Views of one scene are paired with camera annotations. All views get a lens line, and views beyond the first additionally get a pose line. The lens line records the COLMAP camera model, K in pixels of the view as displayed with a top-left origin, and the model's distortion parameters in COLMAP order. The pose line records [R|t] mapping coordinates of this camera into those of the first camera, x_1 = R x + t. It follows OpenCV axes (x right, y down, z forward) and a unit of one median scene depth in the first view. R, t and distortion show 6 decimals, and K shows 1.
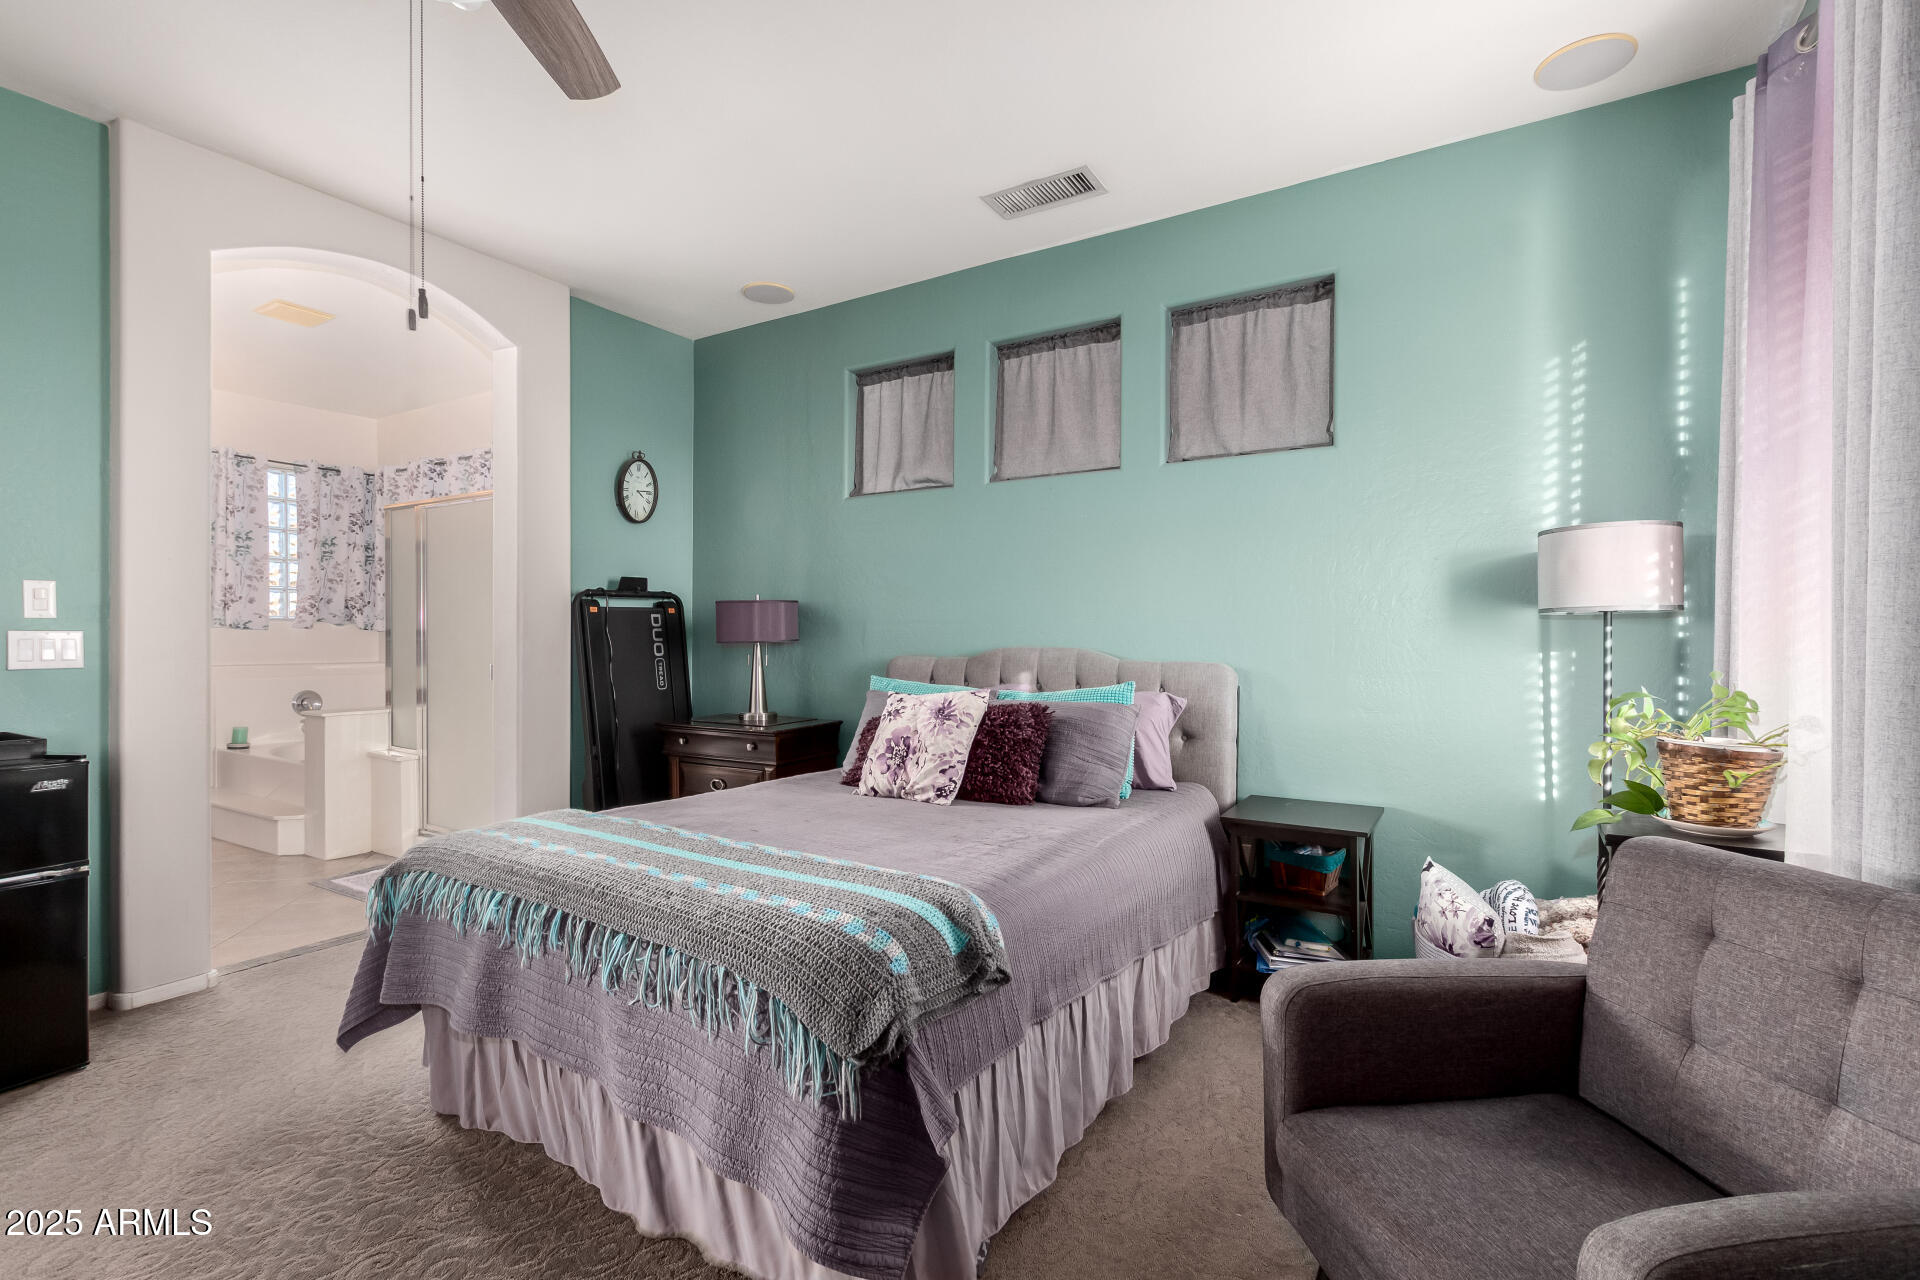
lens RADIAL K [[854.9, 0, 963.1], [0, 854.9, 648.9], [0, 0, 1]] dist [0.005032, 0.000008]
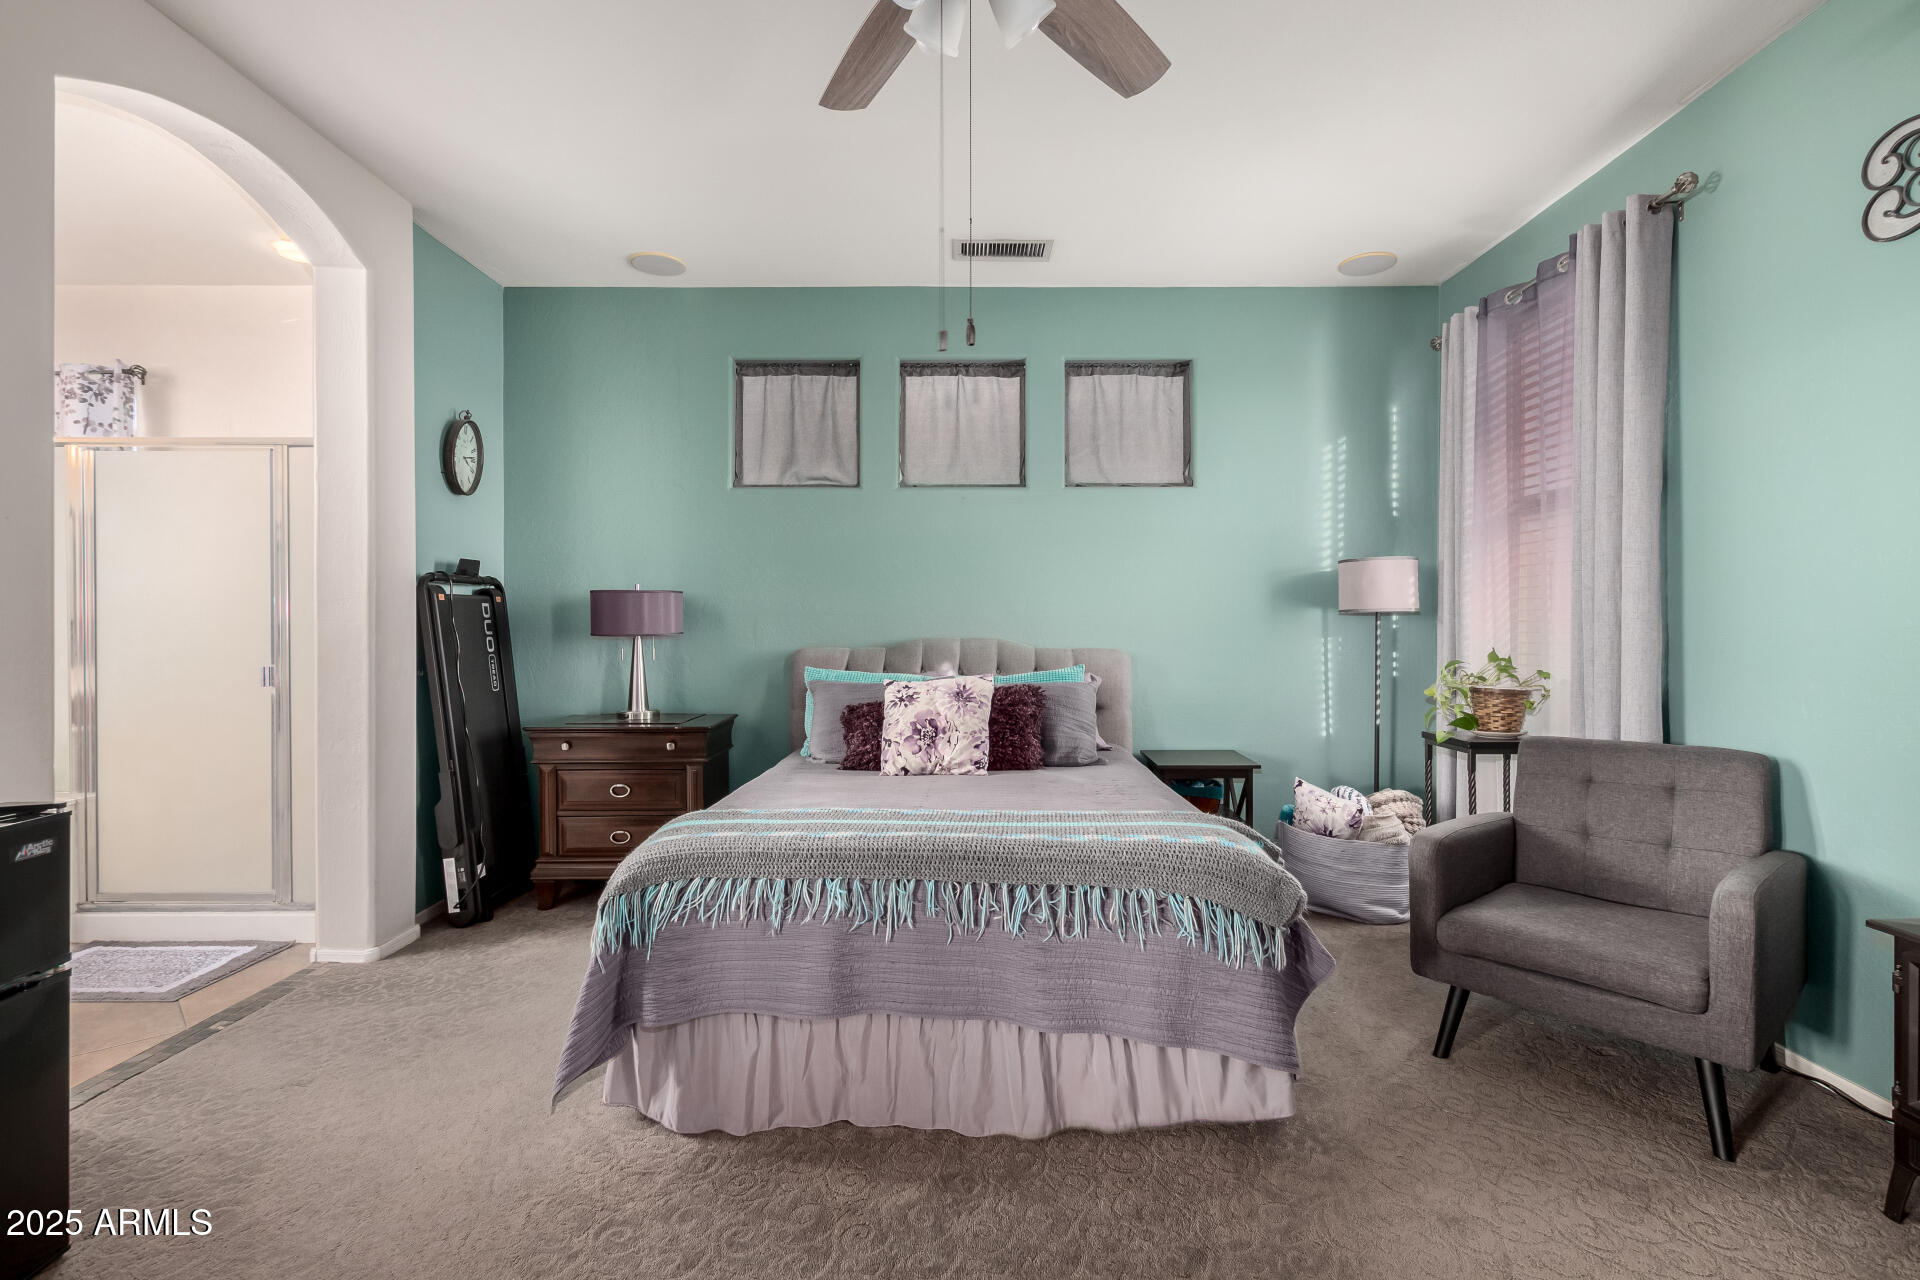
lens RADIAL K [[867.3, 0, 953.5], [0, 867.3, 639.2], [0, 0, 1]] dist [0.004349, -0.000332]
pose [[0.856151, -0.008743, 0.516652, -0.629224], [0.009323, 0.999955, 0.001473, -0.002191], [-0.516642, 0.003556, 0.856194, 0.021901]]
